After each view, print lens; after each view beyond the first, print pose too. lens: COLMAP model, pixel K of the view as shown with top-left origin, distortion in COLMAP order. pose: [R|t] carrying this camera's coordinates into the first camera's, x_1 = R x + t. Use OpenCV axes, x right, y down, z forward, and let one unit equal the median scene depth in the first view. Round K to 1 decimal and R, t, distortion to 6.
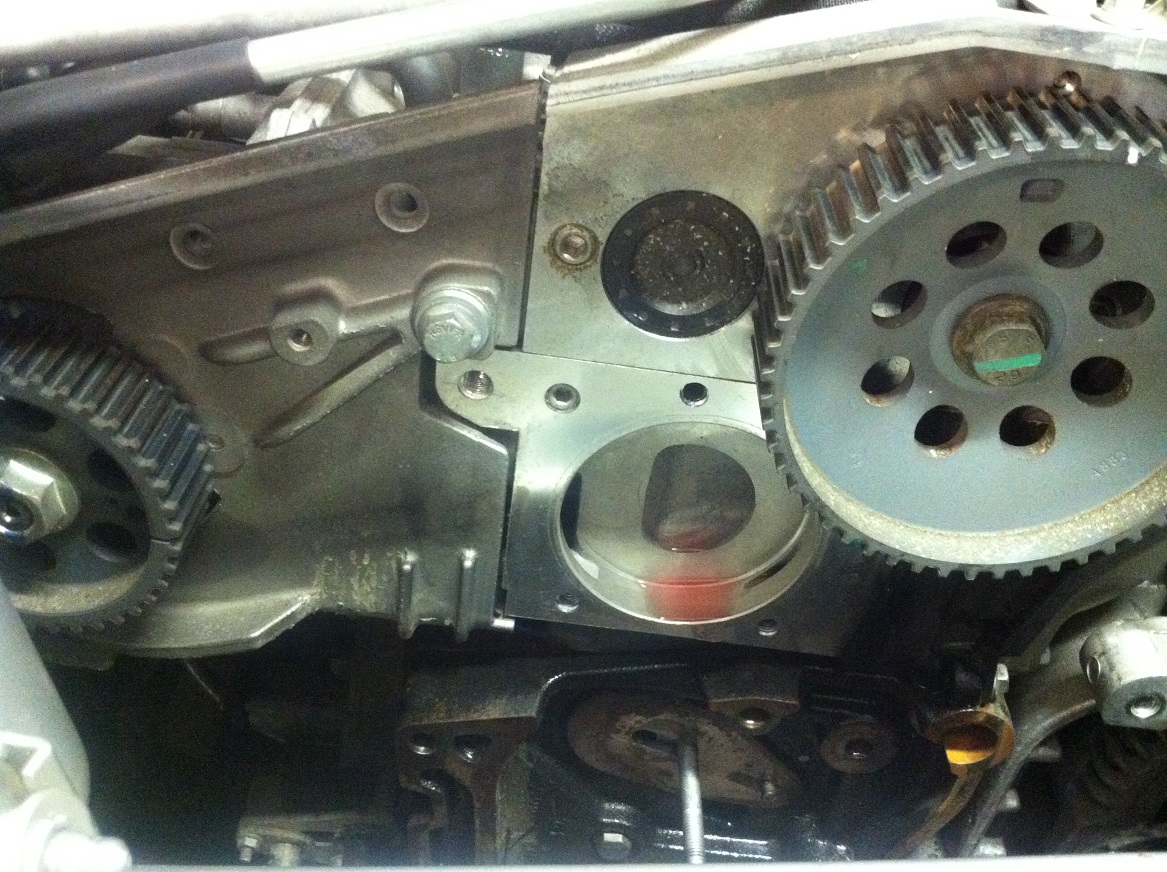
lens RADIAL K [[1177.9, 0, 583.5], [0, 1177.9, 436.0], [0, 0, 1]] dist [-0.000912, -0.011552]
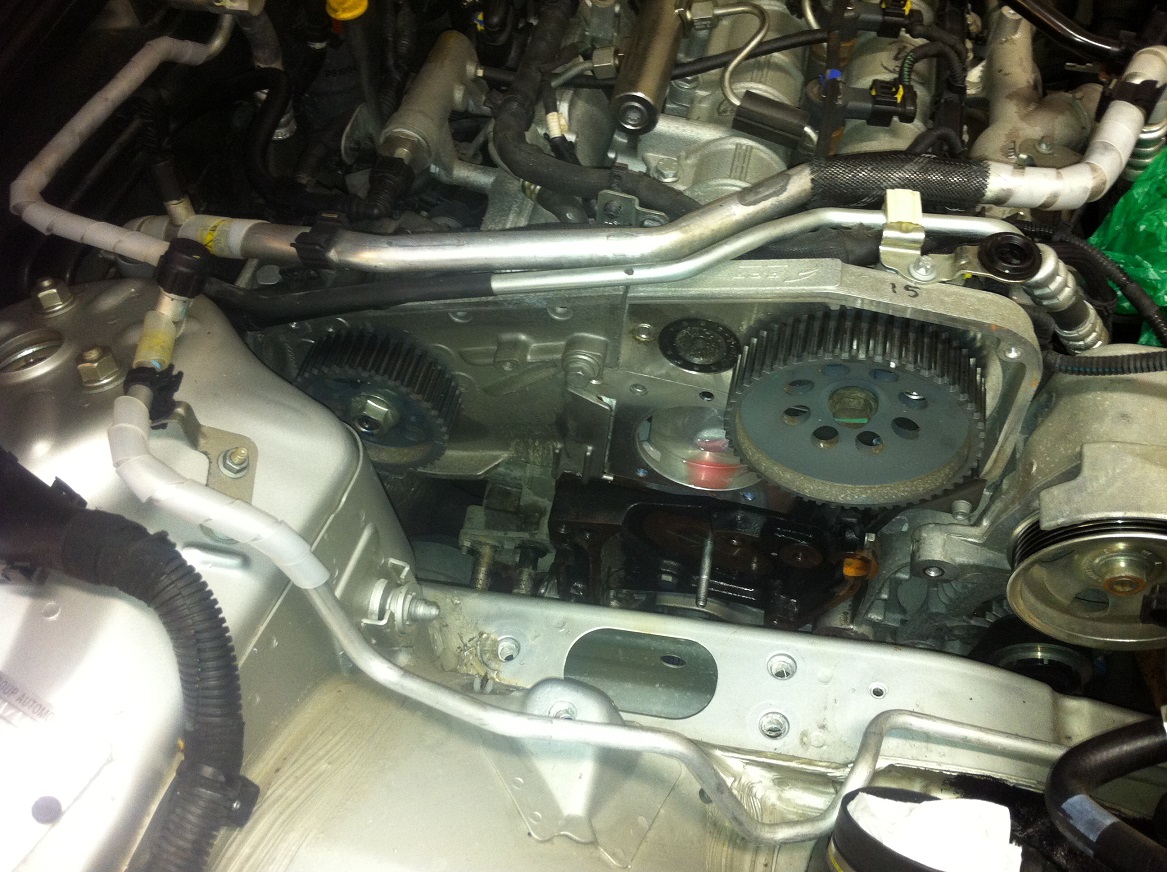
lens RADIAL K [[1177.9, 0, 583.5], [0, 1177.9, 436.0], [0, 0, 1]] dist [-0.000912, -0.011552]
pose [[0.984177, 0.107936, -0.140522, 0.158812], [-0.059376, 0.948096, 0.312391, -0.514463], [0.166946, -0.299104, 0.939503, -0.786962]]
